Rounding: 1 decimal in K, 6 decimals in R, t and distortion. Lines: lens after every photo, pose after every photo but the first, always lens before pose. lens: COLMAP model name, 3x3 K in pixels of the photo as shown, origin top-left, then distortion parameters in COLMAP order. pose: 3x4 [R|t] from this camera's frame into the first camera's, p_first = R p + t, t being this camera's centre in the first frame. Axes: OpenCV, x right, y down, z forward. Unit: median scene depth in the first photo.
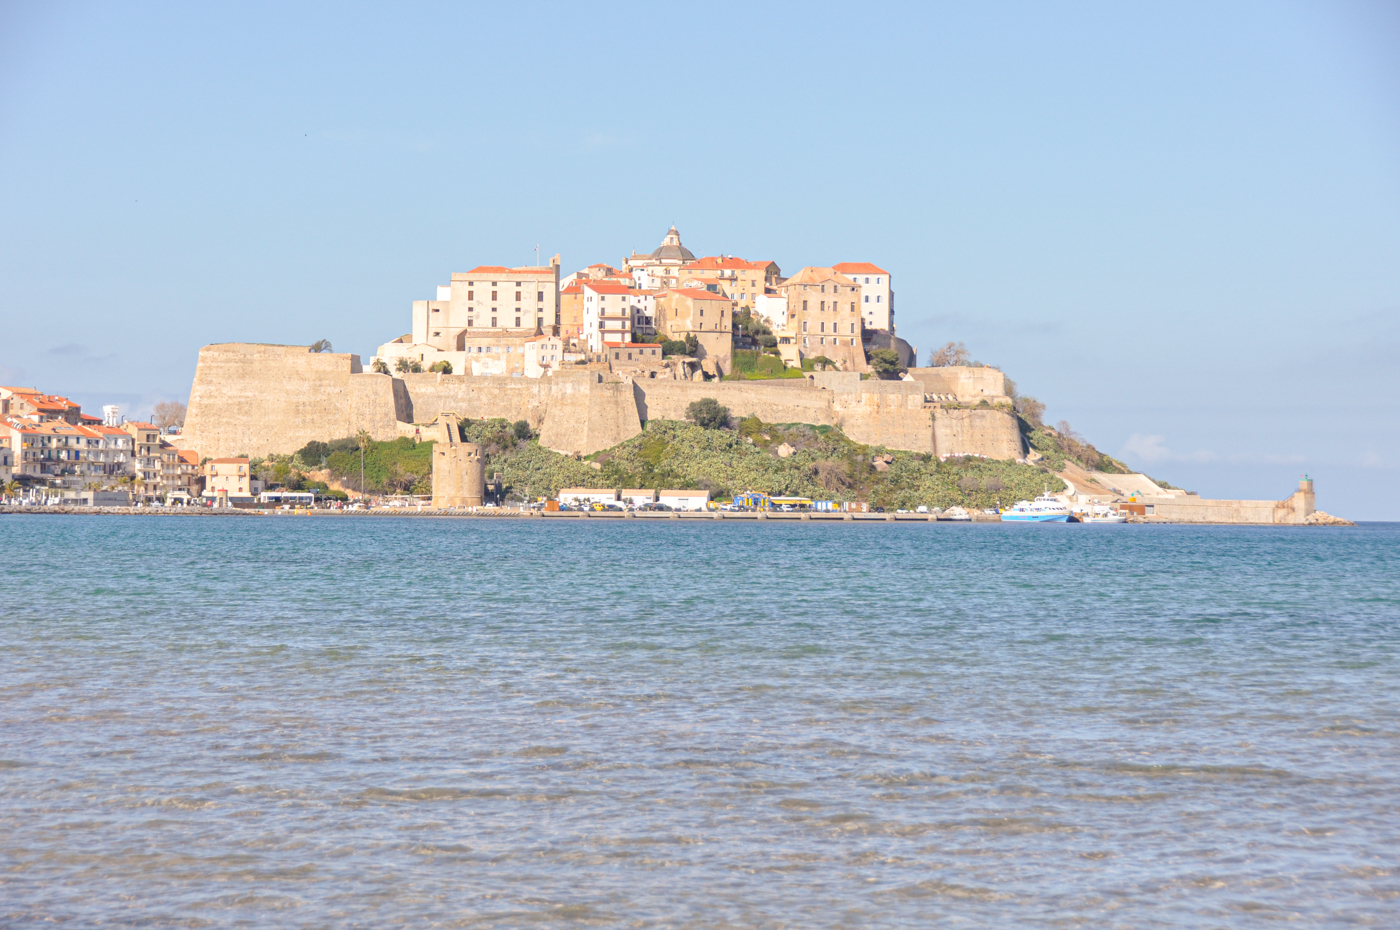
lens RADIAL K [[3640.2, 0, 699.2], [0, 3640.2, 467.0], [0, 0, 1]] dist [0.132414, 0.000000]
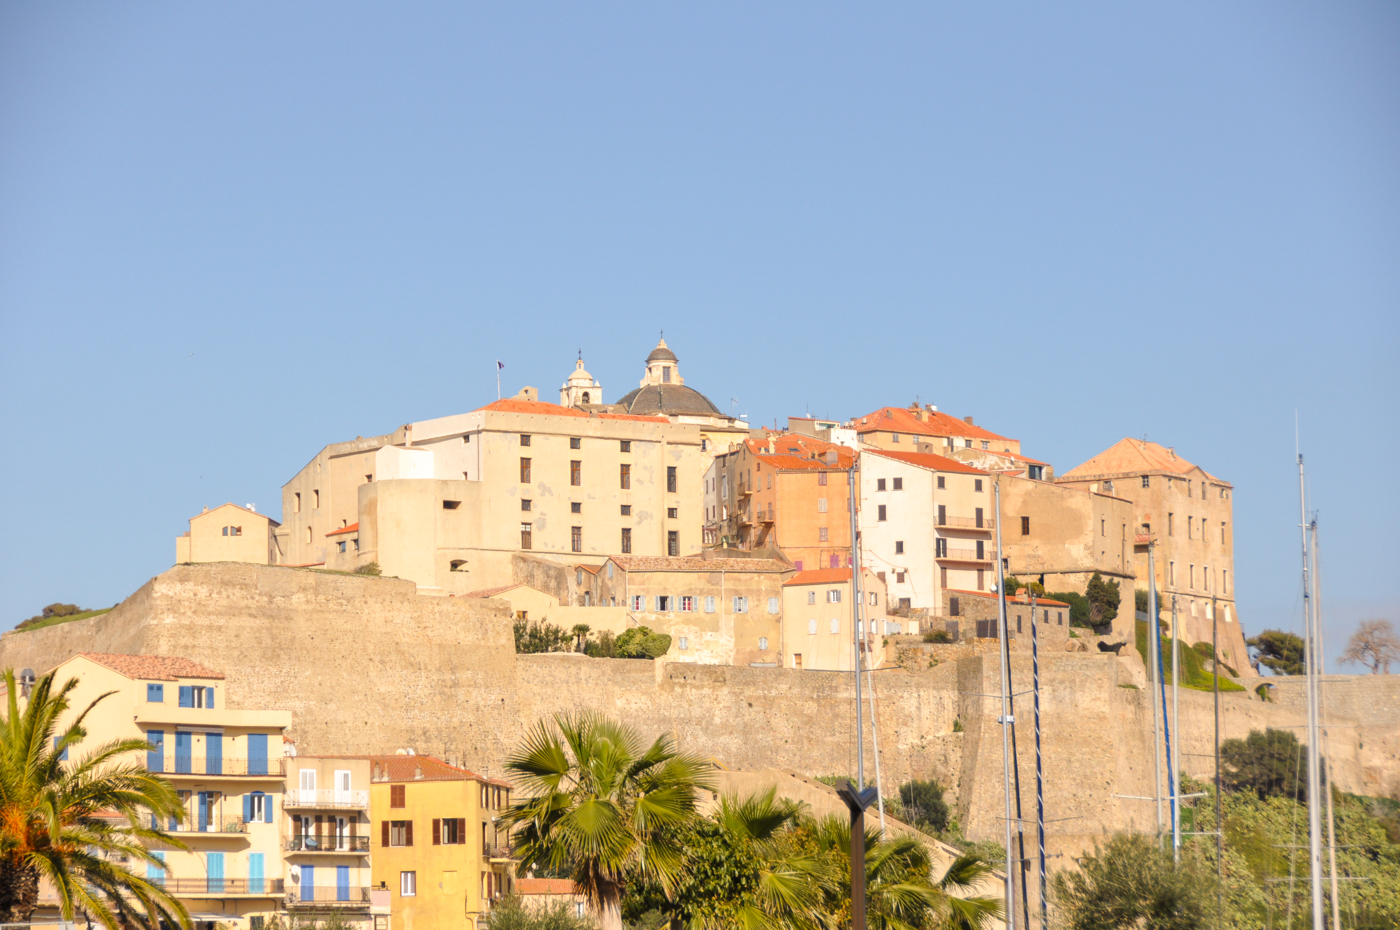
lens RADIAL K [[4982.2, 0, 701.1], [0, 4982.2, 464.5], [0, 0, 1]] dist [0.170840, 0.000000]
pose [[0.813927, 0.040984, 0.579520, -0.382472], [0.015354, 0.995643, -0.091976, 0.002079], [-0.580765, 0.083760, 0.809751, 0.593134]]
